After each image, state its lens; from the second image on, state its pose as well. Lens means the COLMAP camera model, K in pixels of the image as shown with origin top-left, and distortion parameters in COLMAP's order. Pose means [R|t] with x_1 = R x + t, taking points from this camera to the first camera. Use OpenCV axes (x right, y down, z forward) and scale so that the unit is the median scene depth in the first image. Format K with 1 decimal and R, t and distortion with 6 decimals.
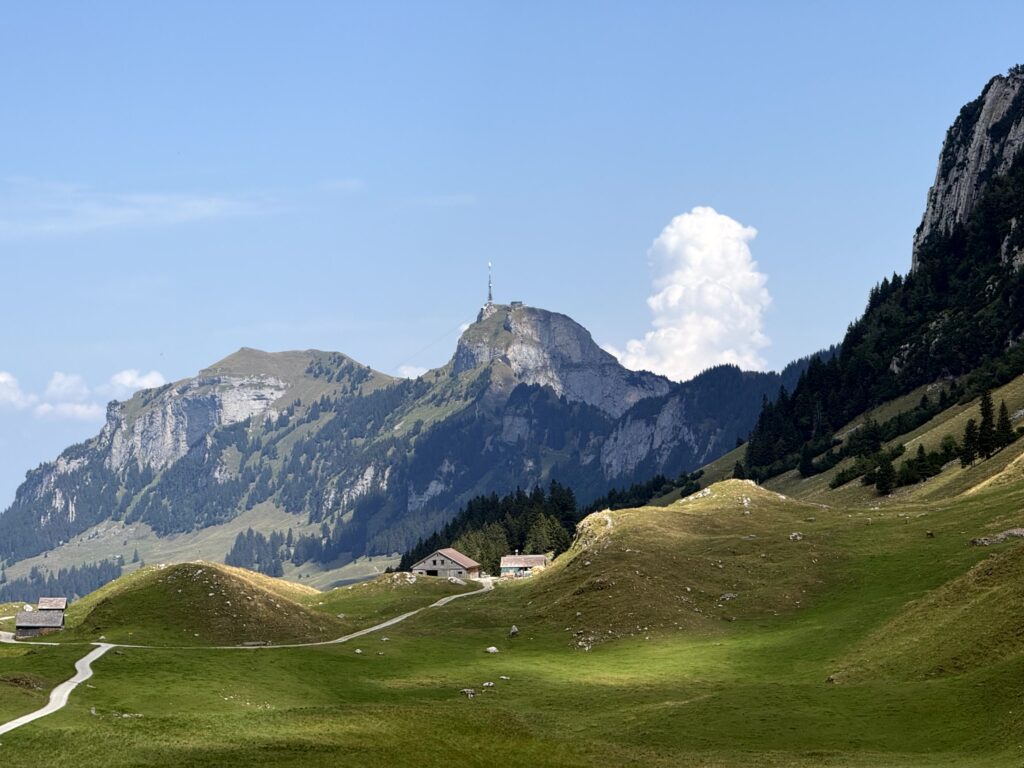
lens RADIAL K [[3590.2, 0, 511.7], [0, 3590.2, 384.3], [0, 0, 1]] dist [-0.064830, 0.000000]
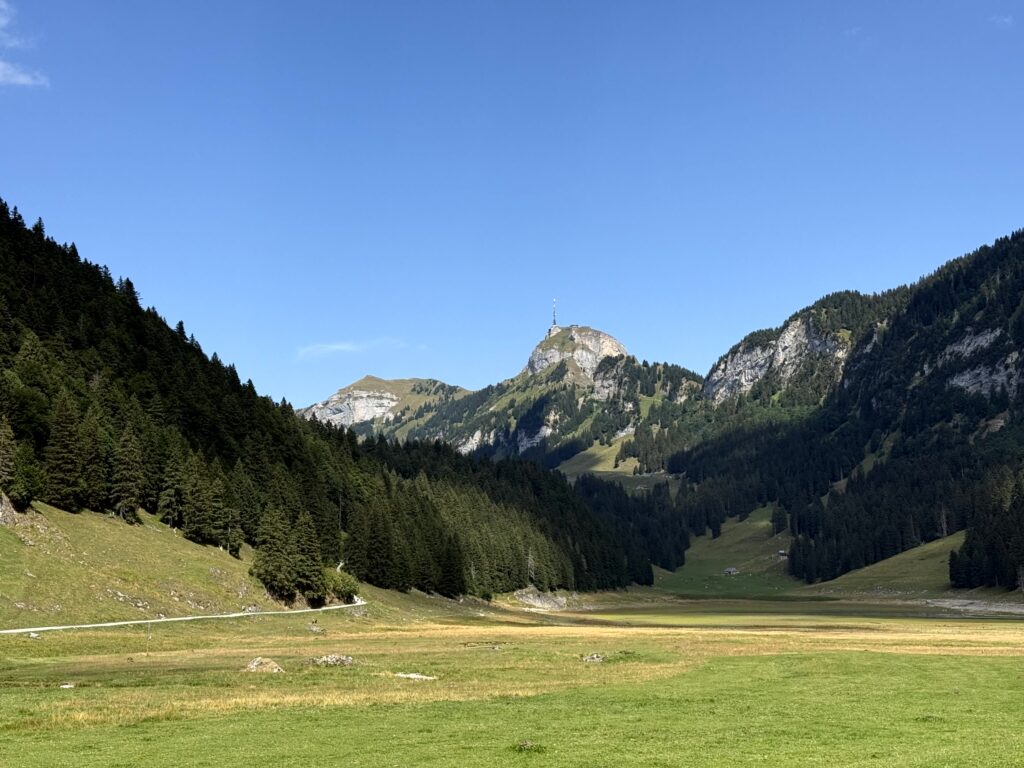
lens RADIAL K [[1426.3, 0, 513.3], [0, 1426.3, 384.6], [0, 0, 1]] dist [0.015161, 0.000000]
pose [[0.996979, 0.019115, 0.075288, -0.063333], [-0.011262, 0.994578, -0.103383, 0.057705], [-0.076856, 0.102223, 0.991788, 0.439732]]
